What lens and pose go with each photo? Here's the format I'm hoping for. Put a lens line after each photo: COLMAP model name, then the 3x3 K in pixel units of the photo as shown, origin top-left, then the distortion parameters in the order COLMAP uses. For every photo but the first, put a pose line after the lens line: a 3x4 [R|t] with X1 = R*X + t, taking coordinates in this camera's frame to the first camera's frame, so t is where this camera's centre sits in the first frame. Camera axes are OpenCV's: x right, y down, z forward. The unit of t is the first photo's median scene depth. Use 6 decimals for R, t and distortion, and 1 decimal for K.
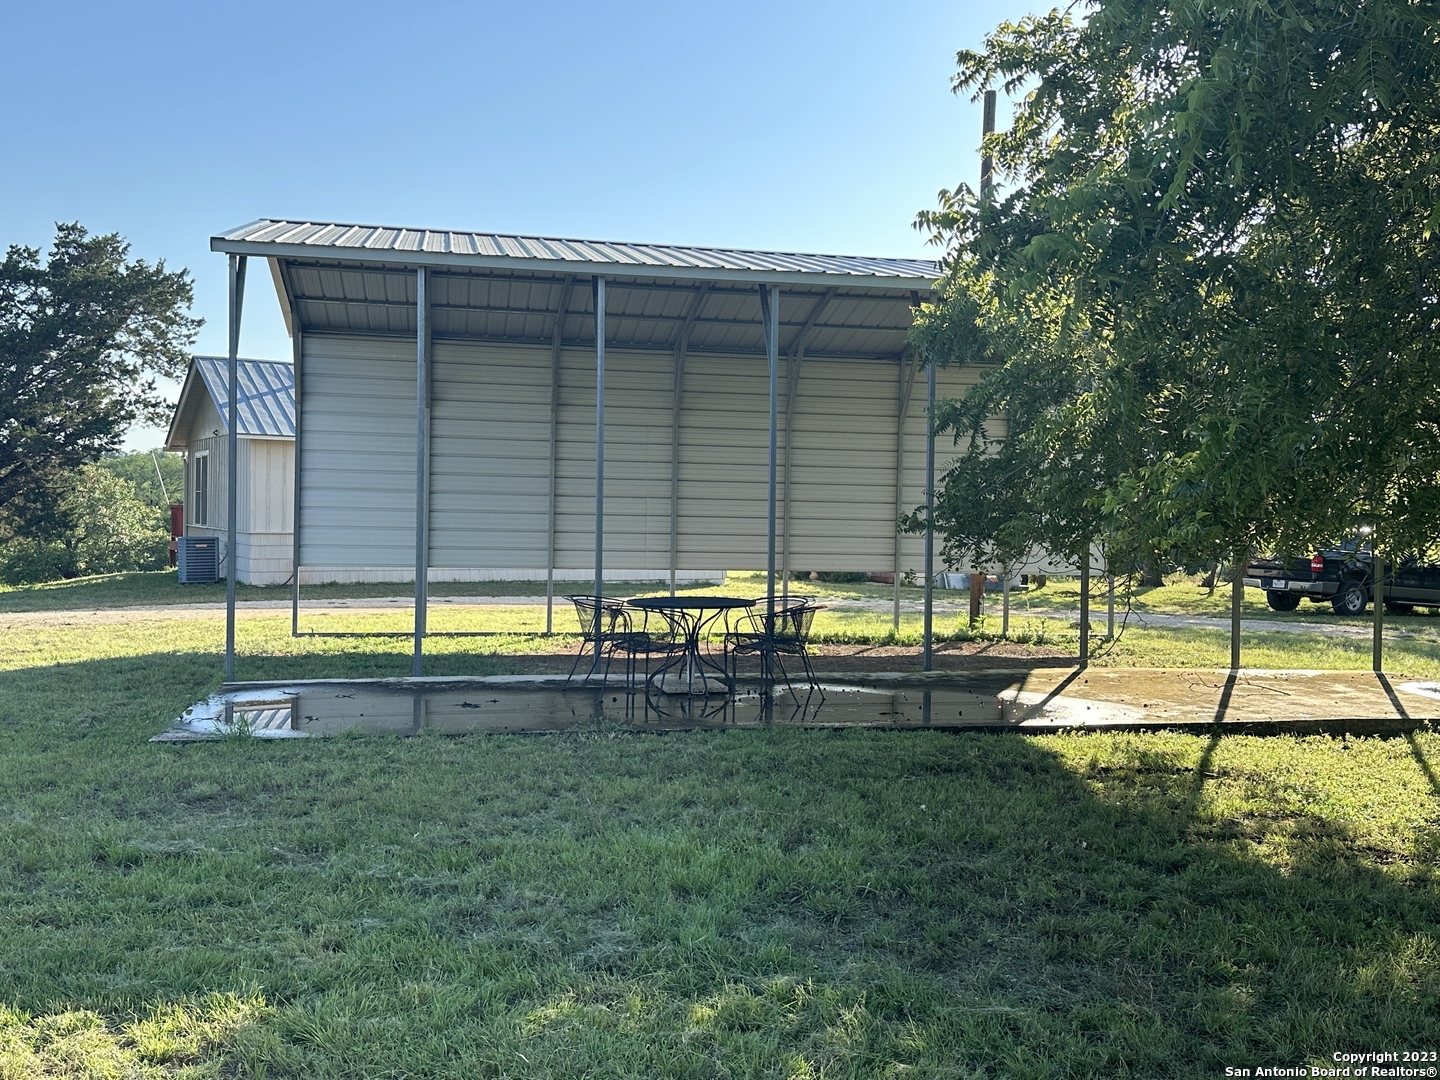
lens RADIAL K [[1420.4, 0, 720.0], [0, 1420.4, 540.0], [0, 0, 1]] dist [0.112331, -0.002992]
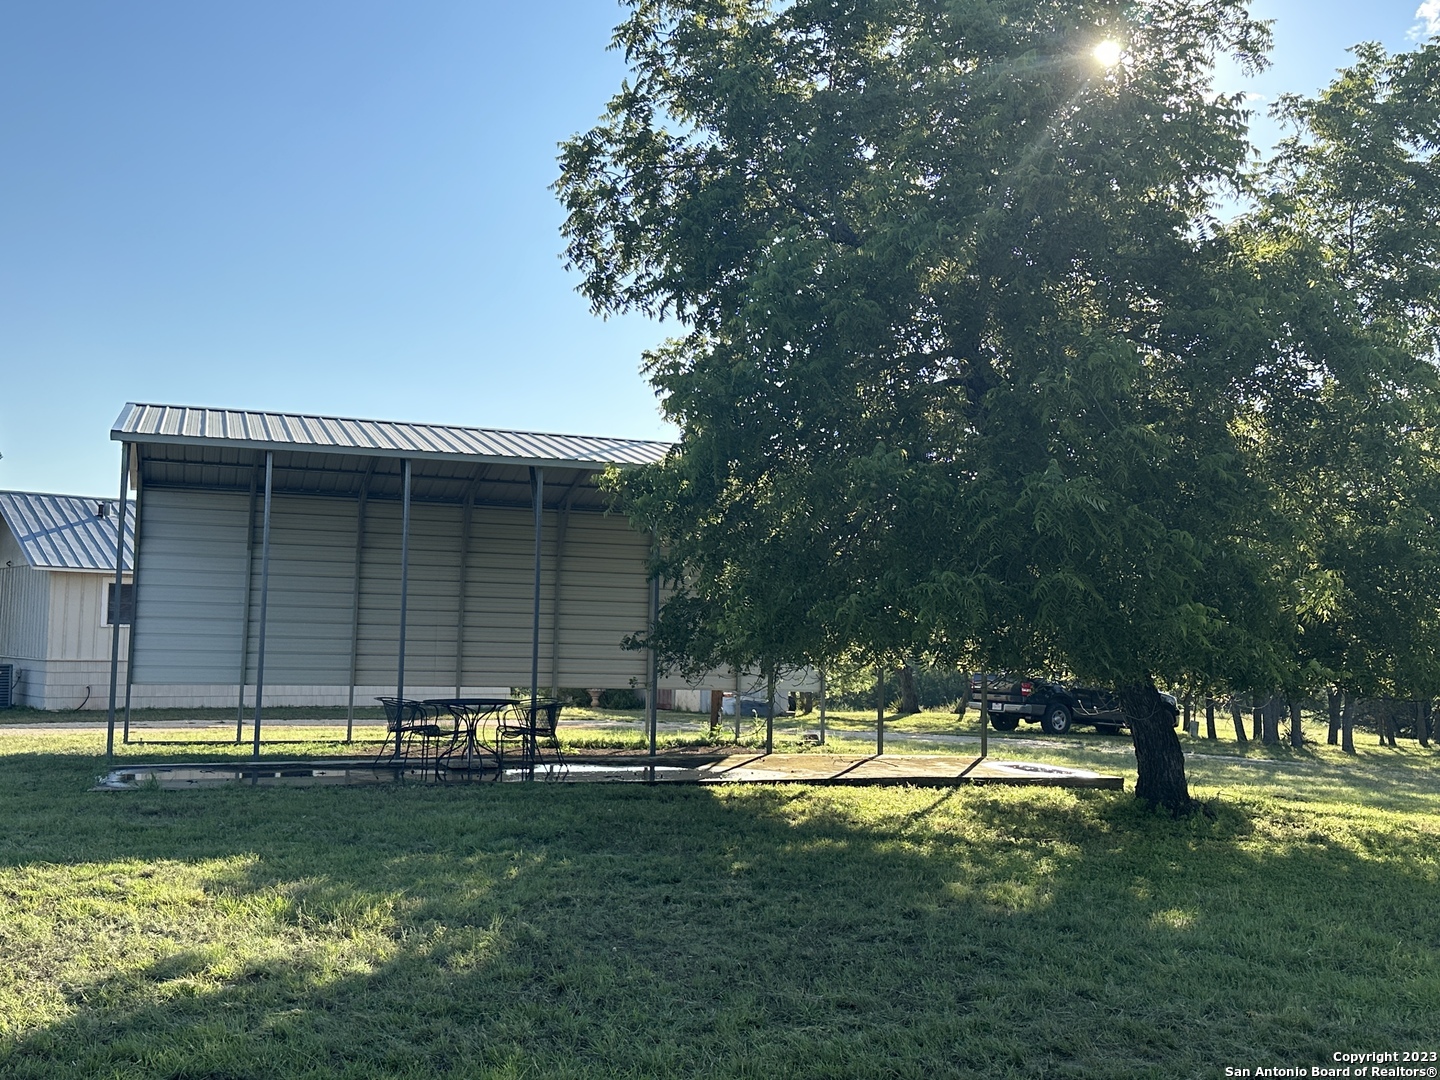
lens RADIAL K [[1429.5, 0, 720.0], [0, 1429.5, 540.0], [0, 0, 1]] dist [0.129549, -0.169593]
pose [[0.989323, 0.014446, 0.145023, 0.007521], [-0.001068, 0.995767, -0.091904, 0.009134], [-0.145737, 0.090768, 0.985151, -0.231031]]
